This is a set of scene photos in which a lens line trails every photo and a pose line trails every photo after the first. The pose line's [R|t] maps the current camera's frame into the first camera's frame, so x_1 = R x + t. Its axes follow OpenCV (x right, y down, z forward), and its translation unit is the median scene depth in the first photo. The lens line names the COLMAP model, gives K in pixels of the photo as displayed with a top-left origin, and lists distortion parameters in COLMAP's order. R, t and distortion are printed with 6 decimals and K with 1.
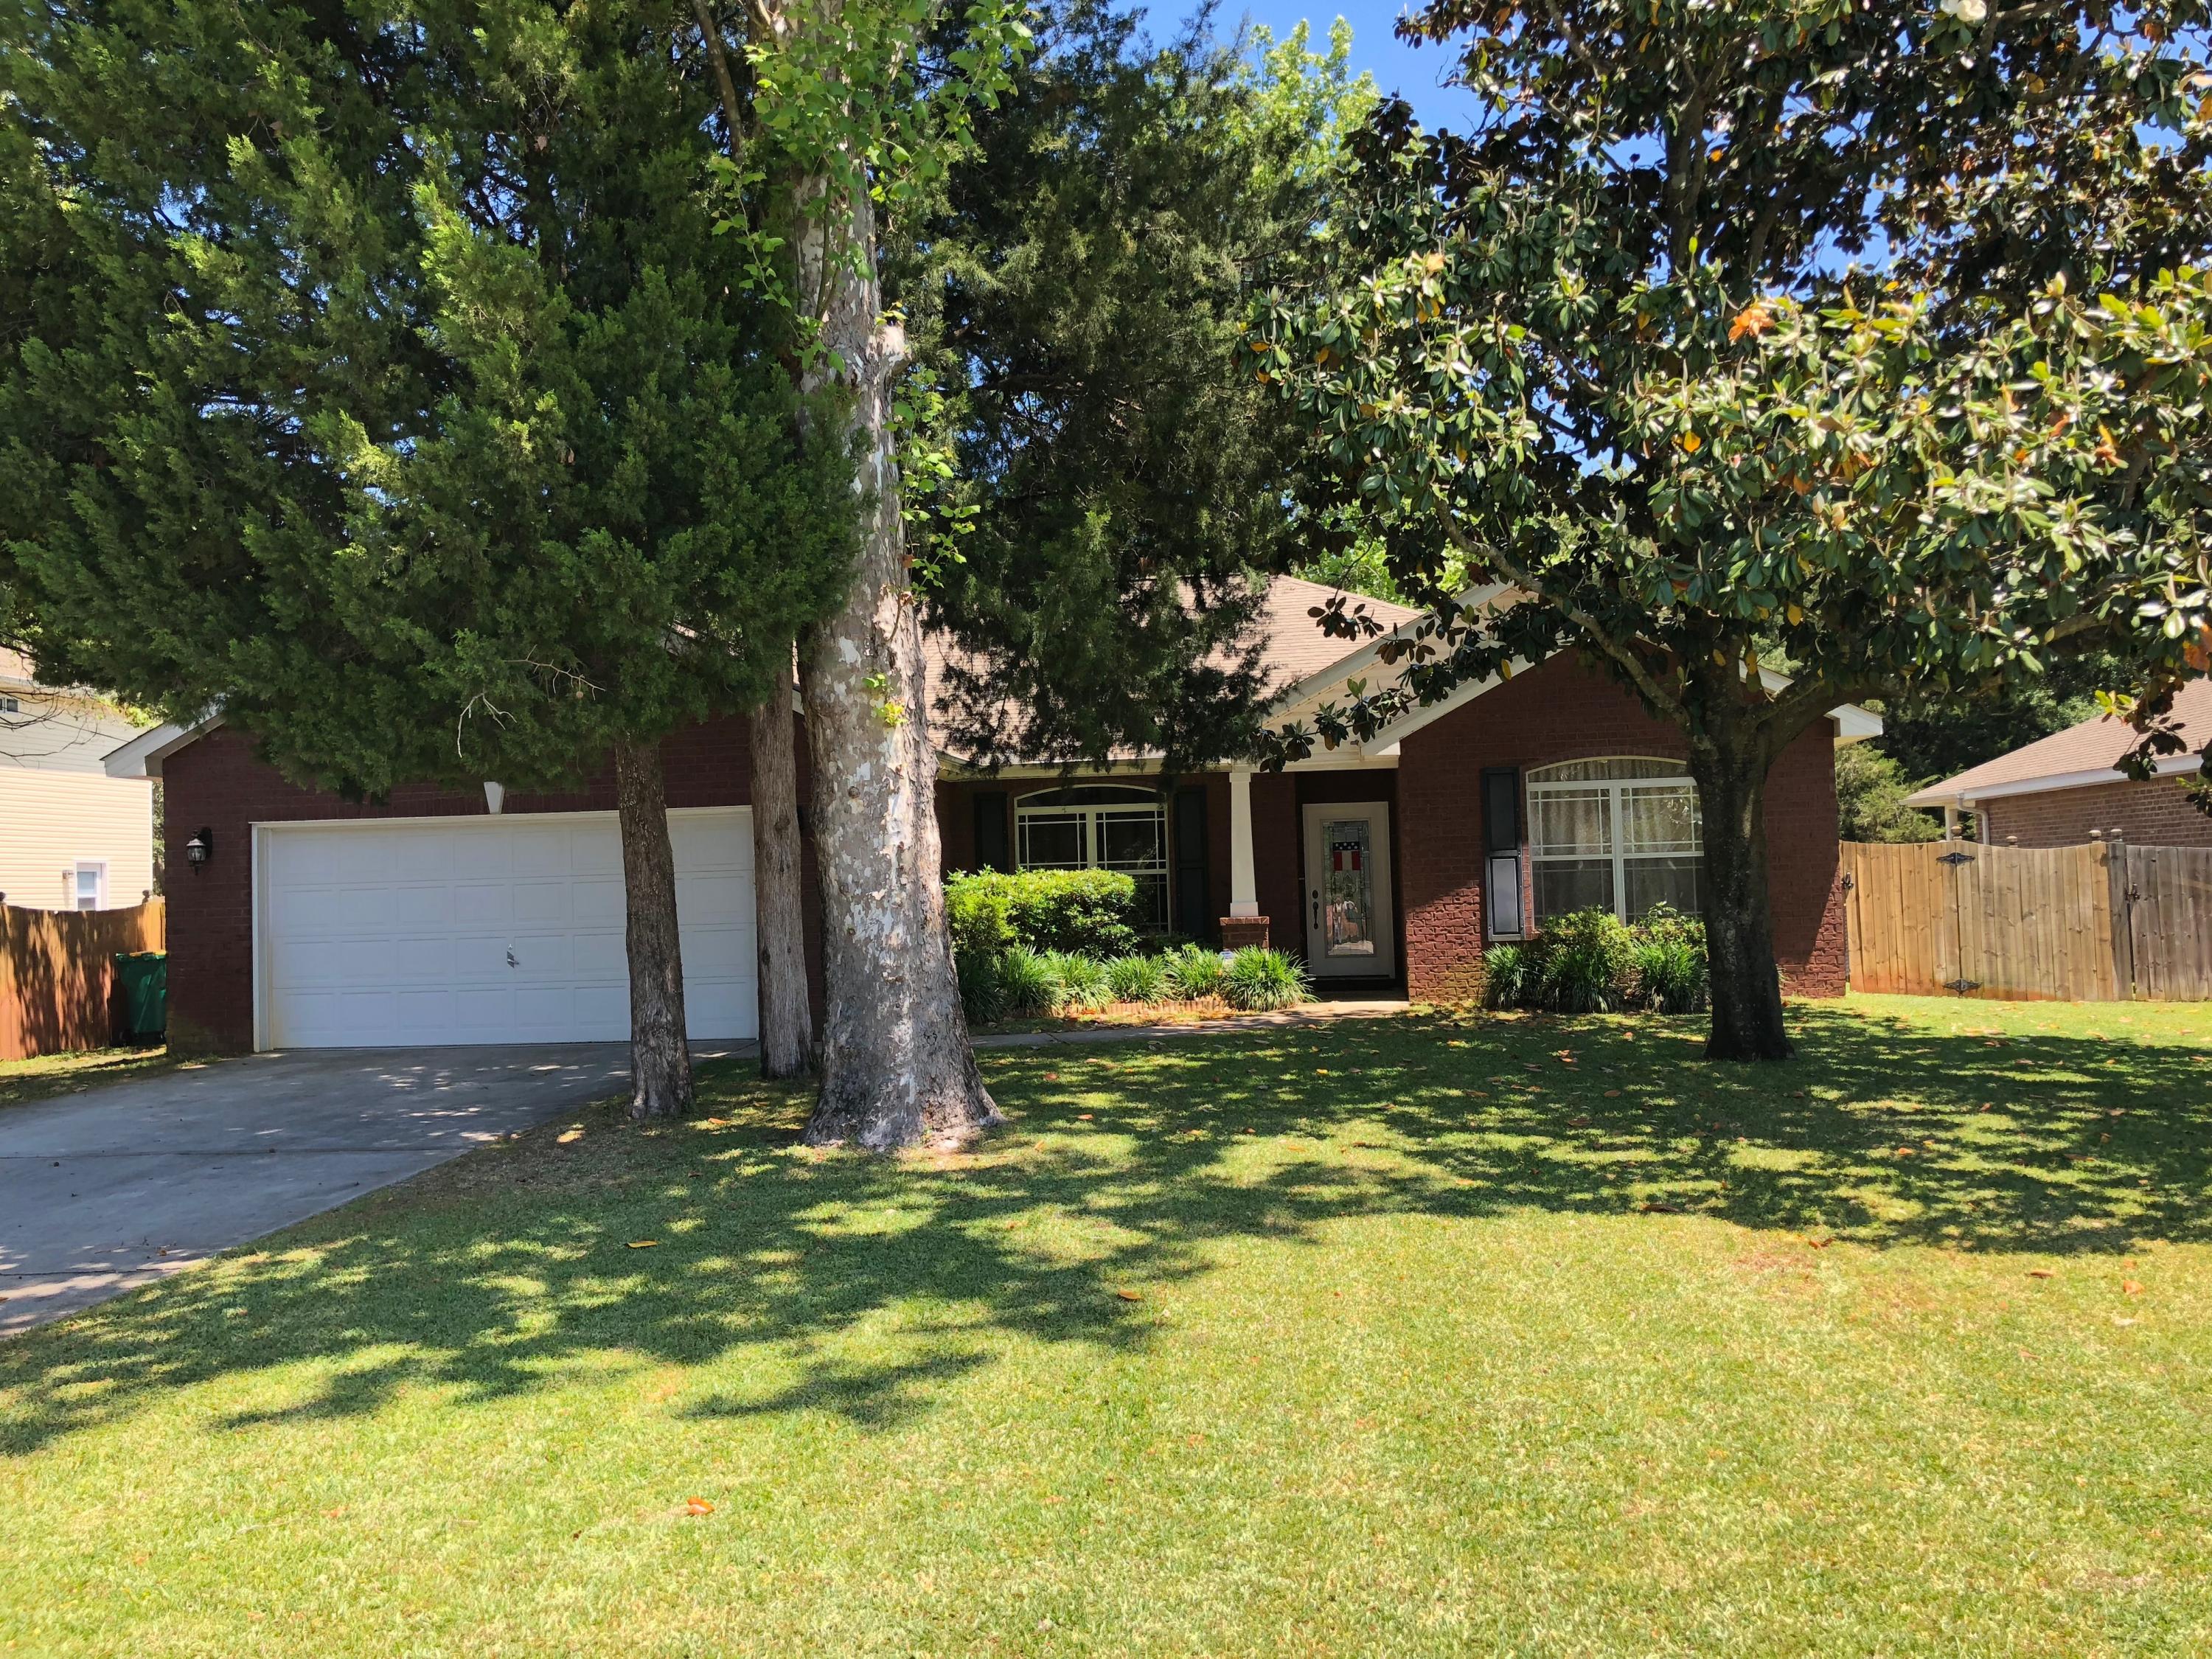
lens RADIAL K [[1814.4, 0, 1105.6], [0, 1814.4, 834.3], [0, 0, 1]] dist [0.030995, -0.033500]
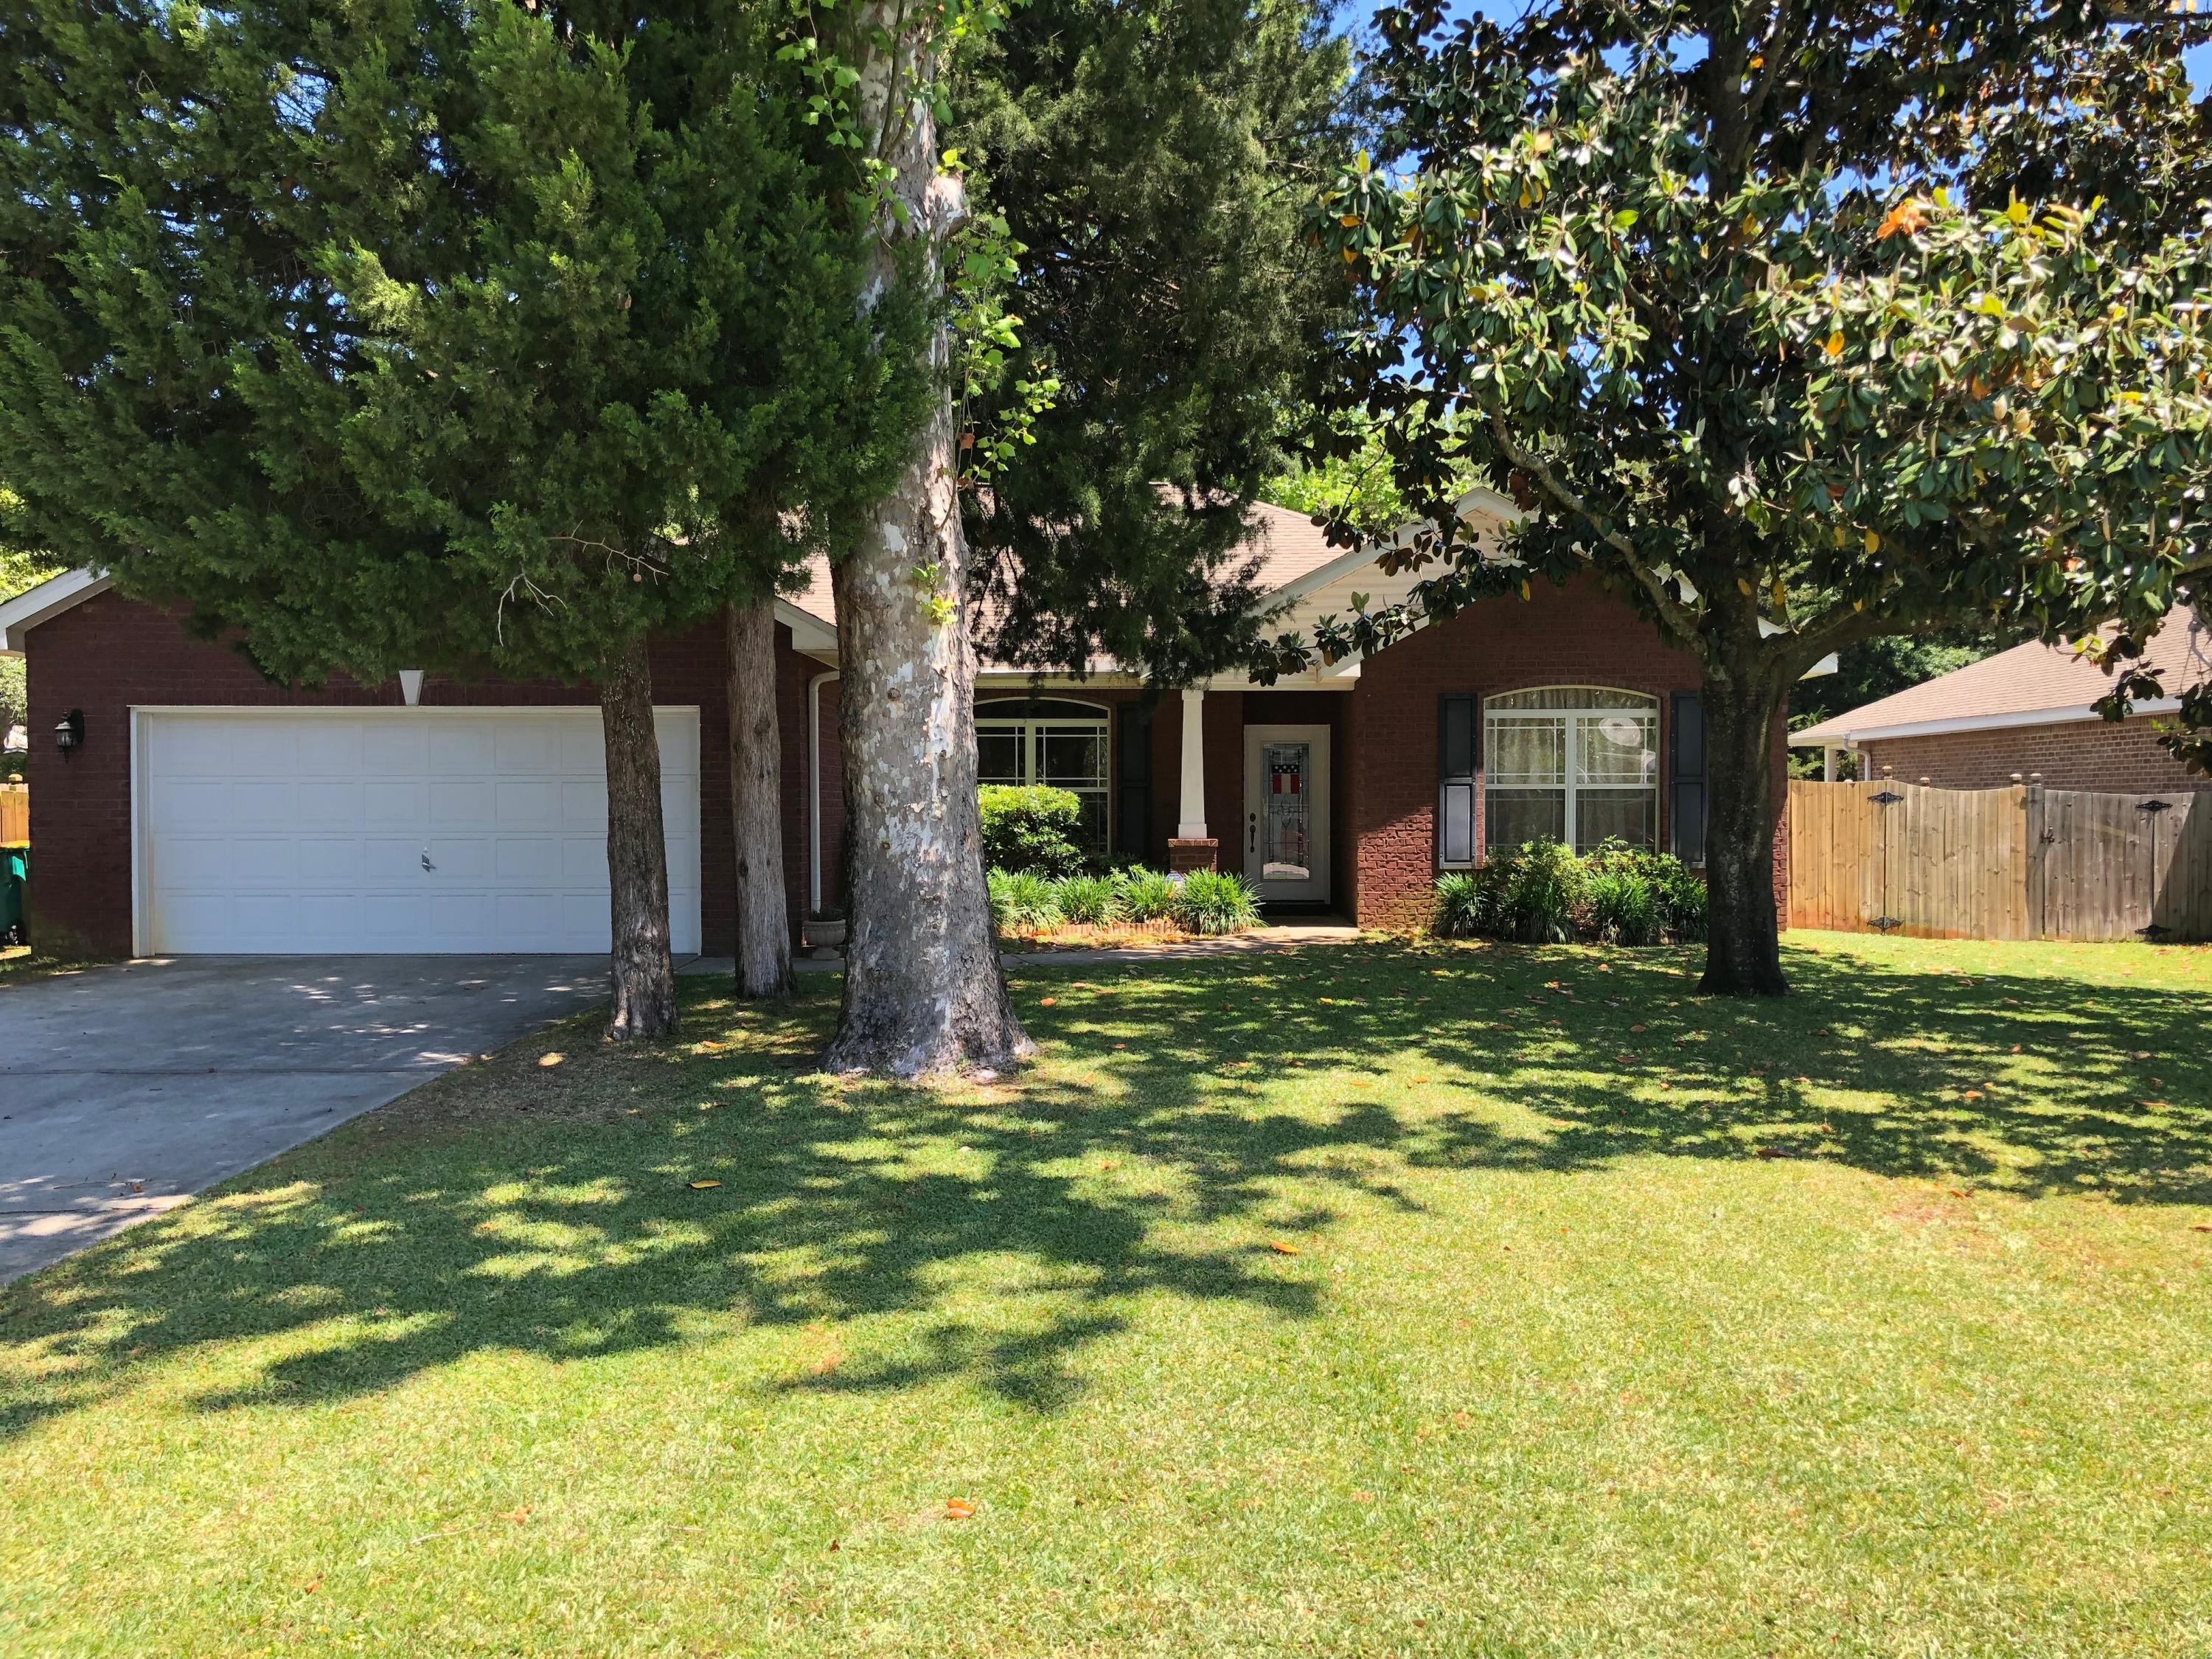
lens RADIAL K [[1814.4, 0, 1109.7], [0, 1814.4, 832.1], [0, 0, 1]] dist [0.030995, -0.033500]
pose [[0.995122, 0.025162, 0.095387, -0.114300], [-0.029187, 0.998731, 0.041032, 0.006771], [-0.094233, -0.043616, 0.994594, 0.073343]]
